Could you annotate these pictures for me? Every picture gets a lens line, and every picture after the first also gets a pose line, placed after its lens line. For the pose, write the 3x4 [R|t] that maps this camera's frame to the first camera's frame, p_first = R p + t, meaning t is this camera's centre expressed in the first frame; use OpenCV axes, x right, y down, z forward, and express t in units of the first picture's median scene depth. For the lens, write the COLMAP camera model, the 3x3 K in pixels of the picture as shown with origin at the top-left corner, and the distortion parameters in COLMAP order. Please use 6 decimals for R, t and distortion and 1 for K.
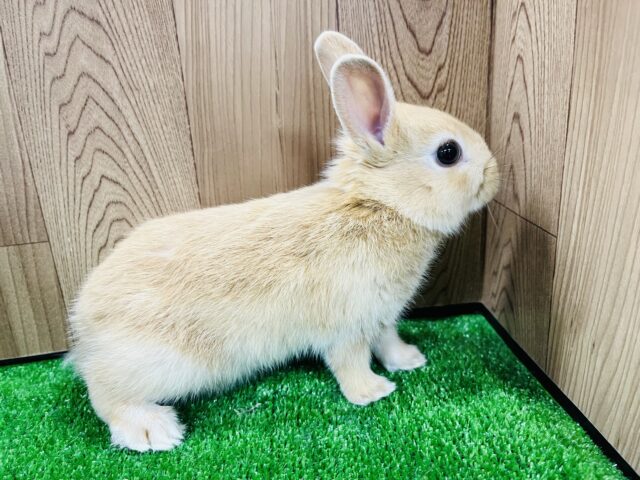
lens RADIAL K [[500.6, 0, 335.5], [0, 500.6, 238.1], [0, 0, 1]] dist [0.007755, -0.028582]
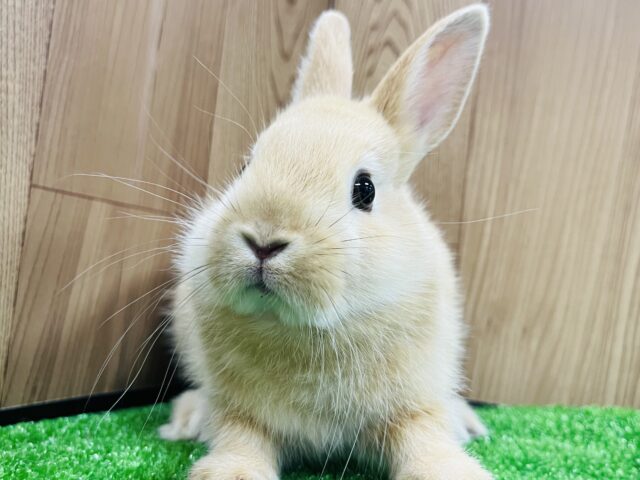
lens RADIAL K [[658.9, 0, 315.1], [0, 658.9, 244.5], [0, 0, 1]] dist [-0.005883, 0.000000]
pose [[0.570546, 0.163950, 0.804734, -0.681239], [0.115251, 0.954191, -0.276111, 0.276854], [-0.813139, 0.250280, 0.525514, 0.432656]]
